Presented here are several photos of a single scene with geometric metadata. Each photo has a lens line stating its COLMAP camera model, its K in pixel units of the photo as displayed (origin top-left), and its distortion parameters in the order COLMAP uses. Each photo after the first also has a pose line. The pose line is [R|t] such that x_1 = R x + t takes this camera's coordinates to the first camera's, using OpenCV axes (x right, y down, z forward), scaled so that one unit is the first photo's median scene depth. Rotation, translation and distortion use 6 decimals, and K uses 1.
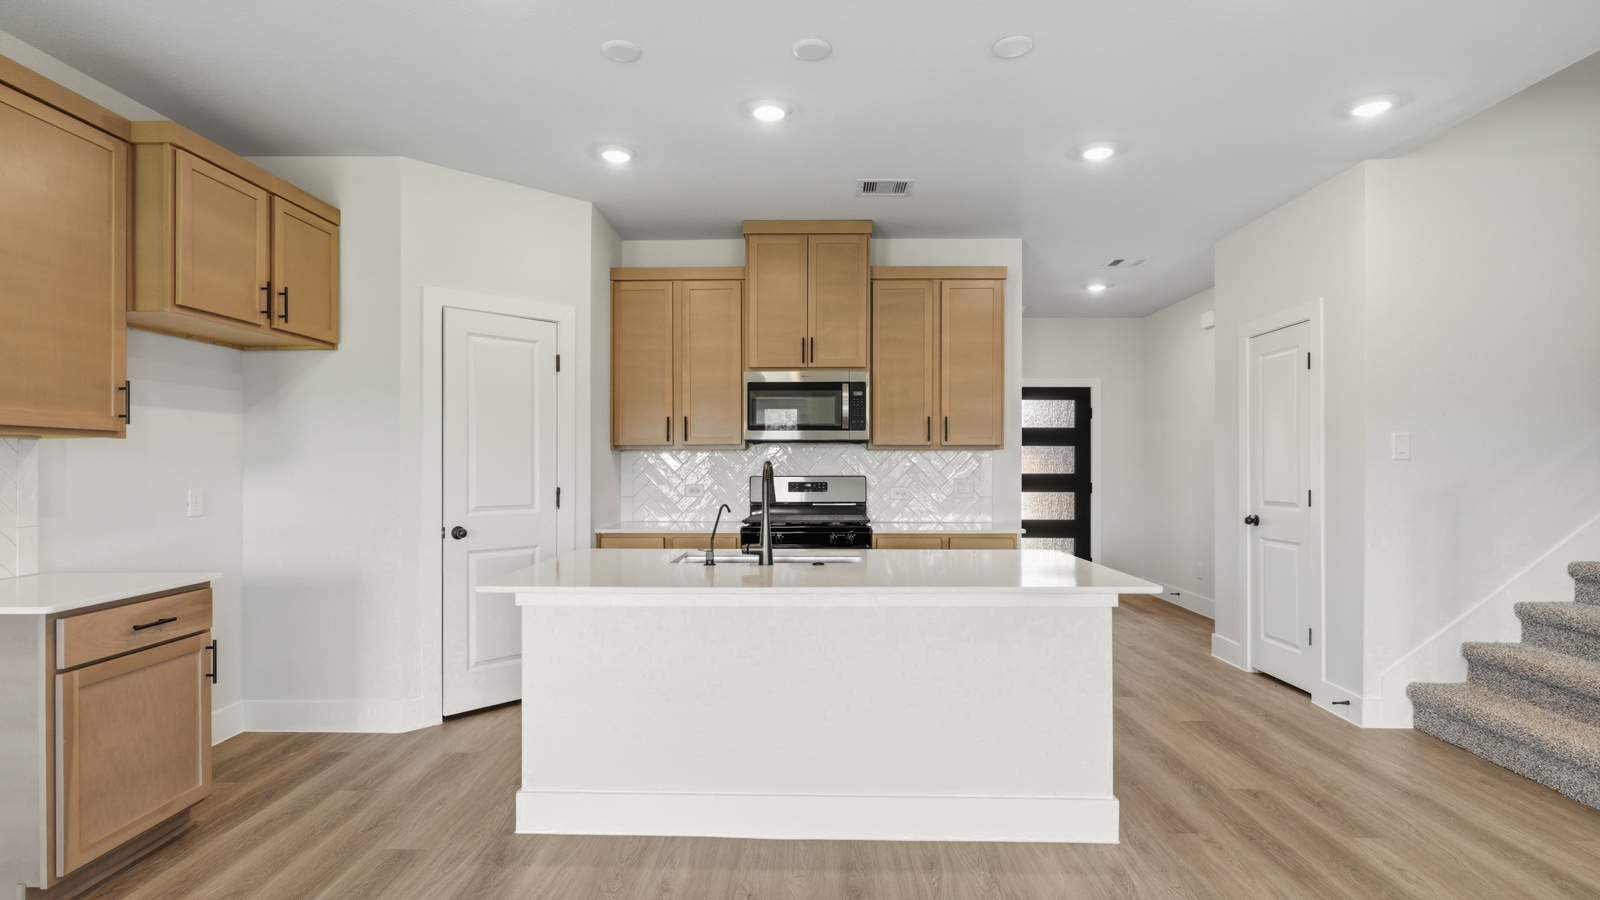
lens RADIAL K [[800.5, 0, 799.1], [0, 800.5, 461.9], [0, 0, 1]] dist [0.000625, -0.001707]
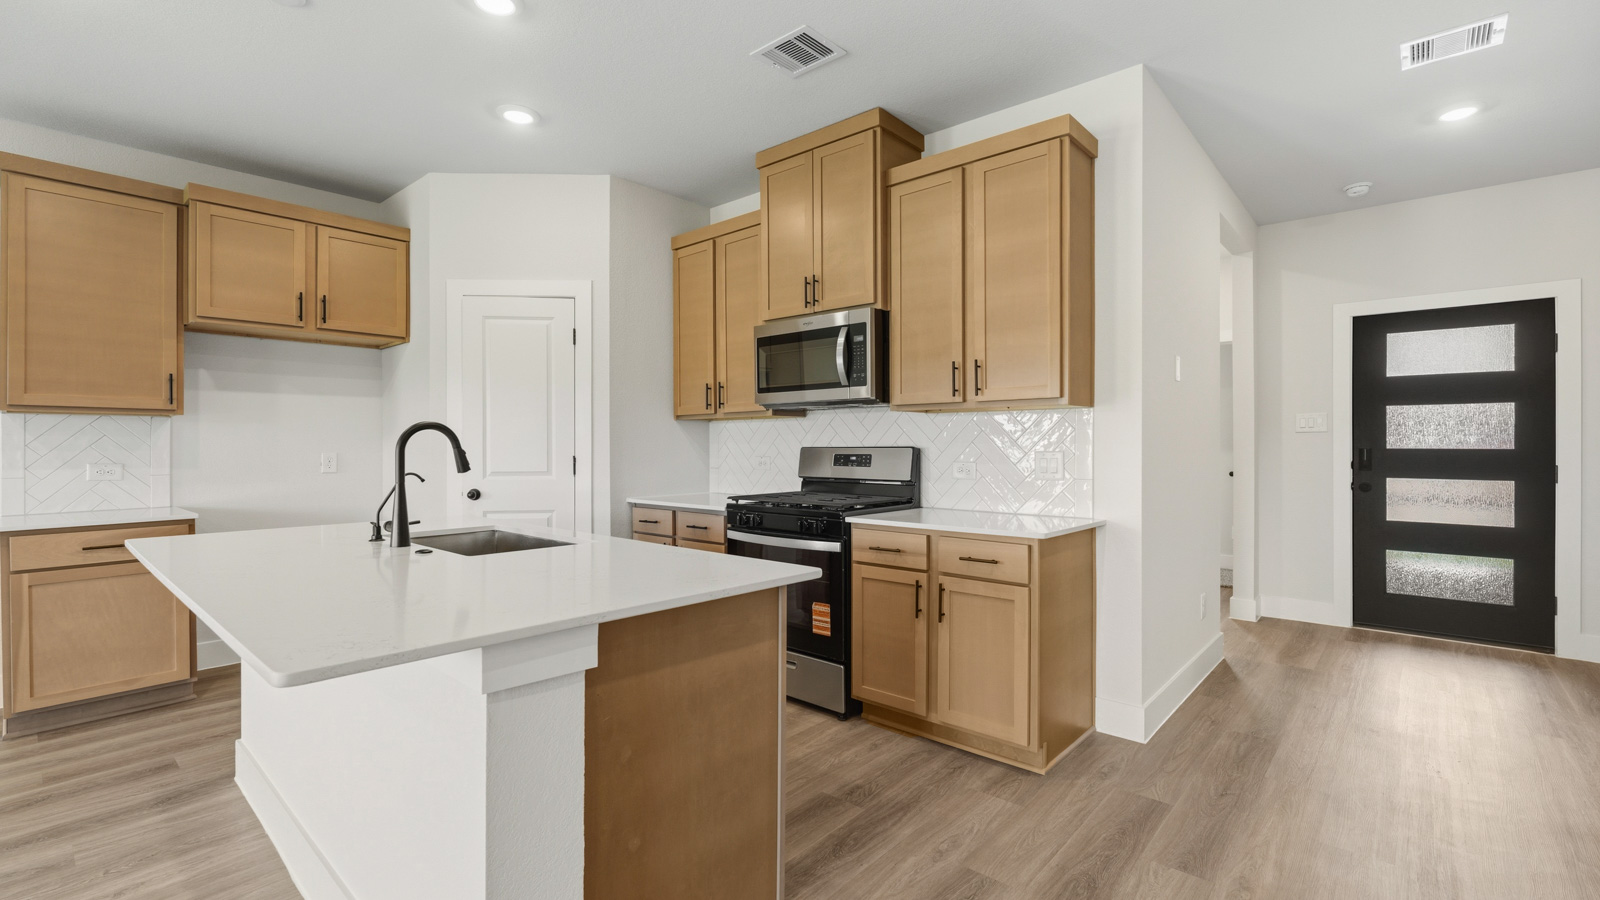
lens RADIAL K [[702.0, 0, 801.7], [0, 702.0, 443.9], [0, 0, 1]] dist [-0.001151, 0.001115]
pose [[0.759756, -0.000920, -0.650208, 0.599284], [0.003421, 0.999991, 0.002583, 0.017064], [0.650200, -0.004187, 0.759752, 0.577053]]
